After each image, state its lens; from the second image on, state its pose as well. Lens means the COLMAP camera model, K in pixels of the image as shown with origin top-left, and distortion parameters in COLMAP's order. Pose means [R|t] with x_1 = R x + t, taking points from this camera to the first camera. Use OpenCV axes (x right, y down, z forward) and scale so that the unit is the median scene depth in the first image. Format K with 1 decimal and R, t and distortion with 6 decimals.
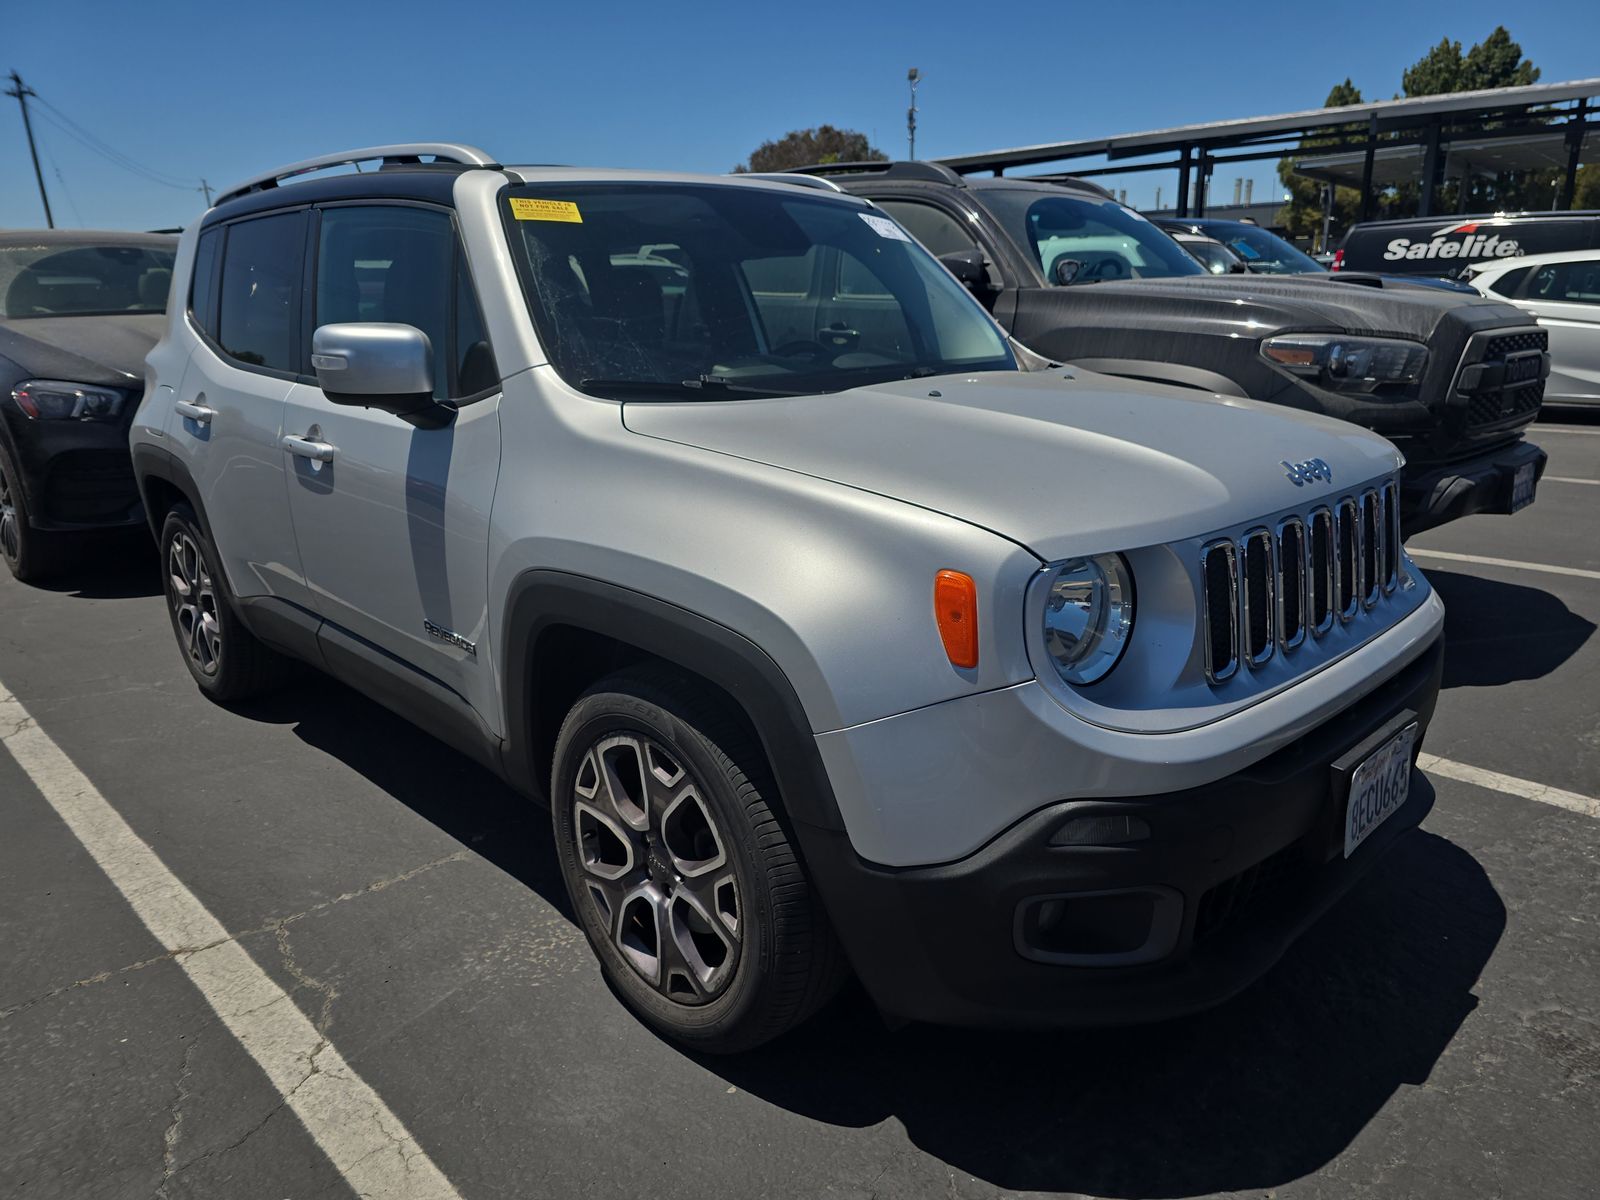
lens RADIAL K [[1084.9, 0, 799.1], [0, 1084.9, 607.5], [0, 0, 1]] dist [0.033230, -0.031899]
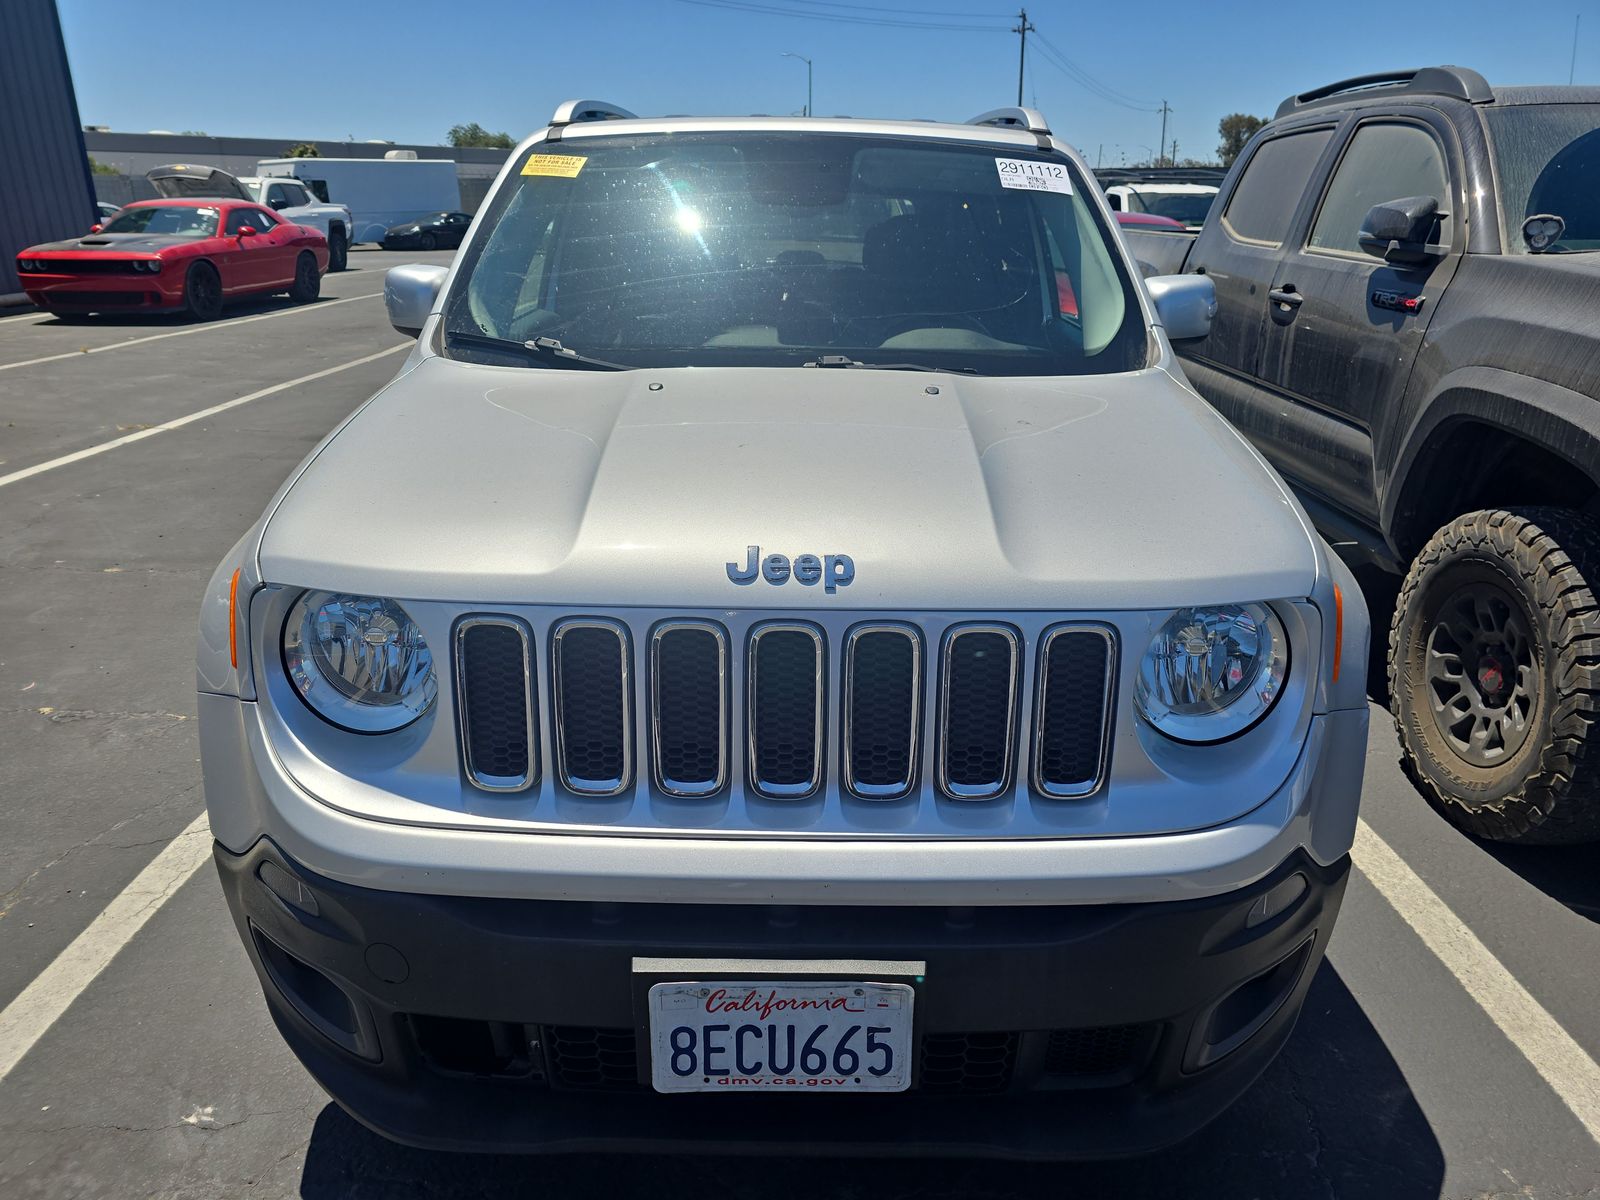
lens RADIAL K [[1084.9, 0, 799.5], [0, 1084.9, 599.1], [0, 0, 1]] dist [0.033230, -0.031899]
pose [[0.707276, 0.265008, -0.655387, 0.690964], [-0.226321, 0.963167, 0.145220, -0.153876], [0.669731, 0.045618, 0.741201, 0.384248]]
